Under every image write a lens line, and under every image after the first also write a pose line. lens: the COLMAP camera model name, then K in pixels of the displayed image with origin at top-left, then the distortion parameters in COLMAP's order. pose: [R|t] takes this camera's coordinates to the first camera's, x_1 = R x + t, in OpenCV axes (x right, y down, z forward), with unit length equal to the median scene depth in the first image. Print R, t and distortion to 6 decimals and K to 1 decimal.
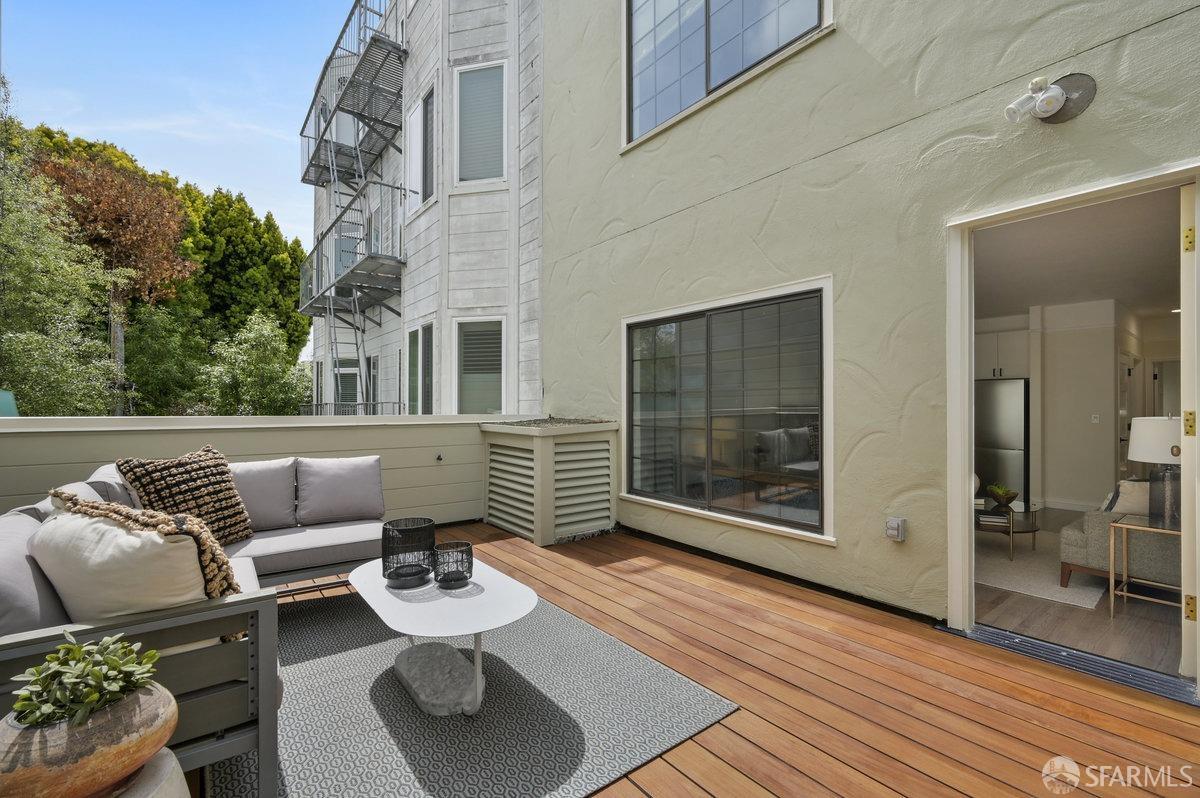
lens RADIAL K [[522.9, 0, 553.1], [0, 522.9, 401.6], [0, 0, 1]] dist [-0.003338, 0.002495]
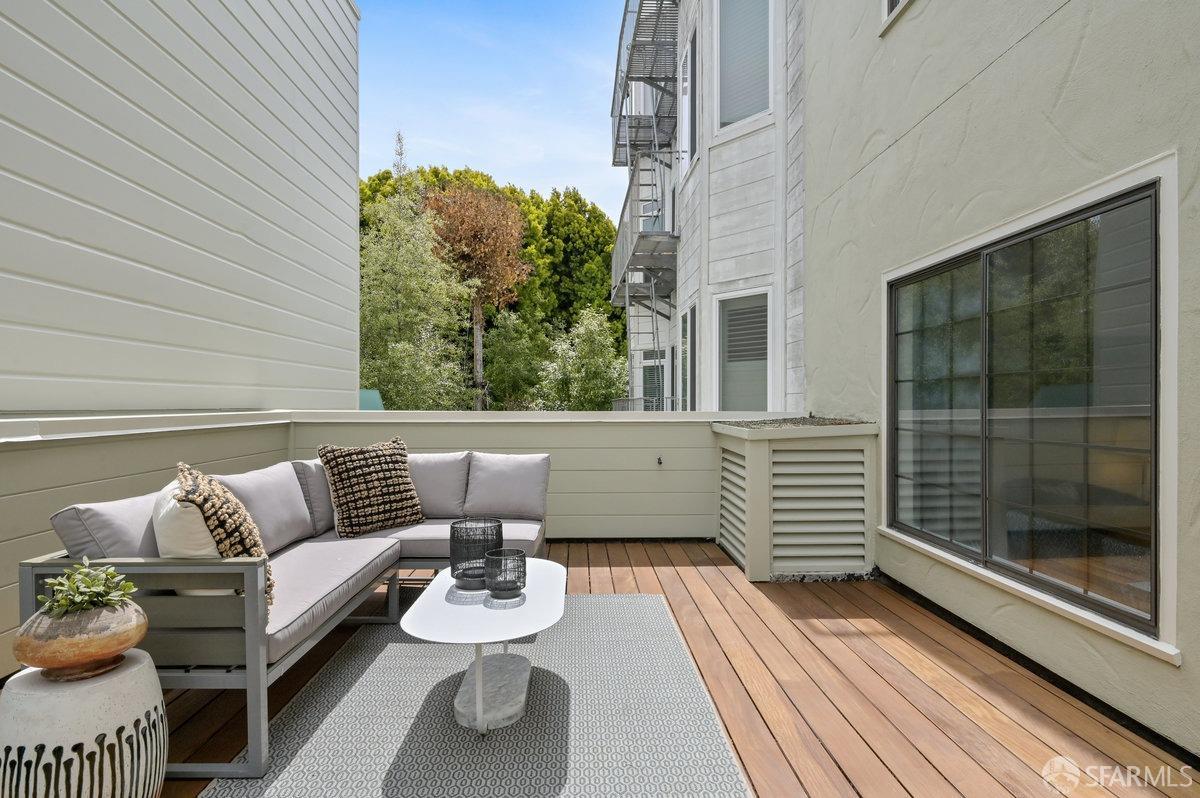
lens RADIAL K [[614.6, 0, 564.6], [0, 614.6, 405.4], [0, 0, 1]] dist [-0.001650, 0.000911]
pose [[0.811887, 0.001816, -0.583812, 0.261919], [0.006993, 0.999893, 0.012834, 0.001239], [0.583773, -0.014502, 0.811787, 0.090661]]
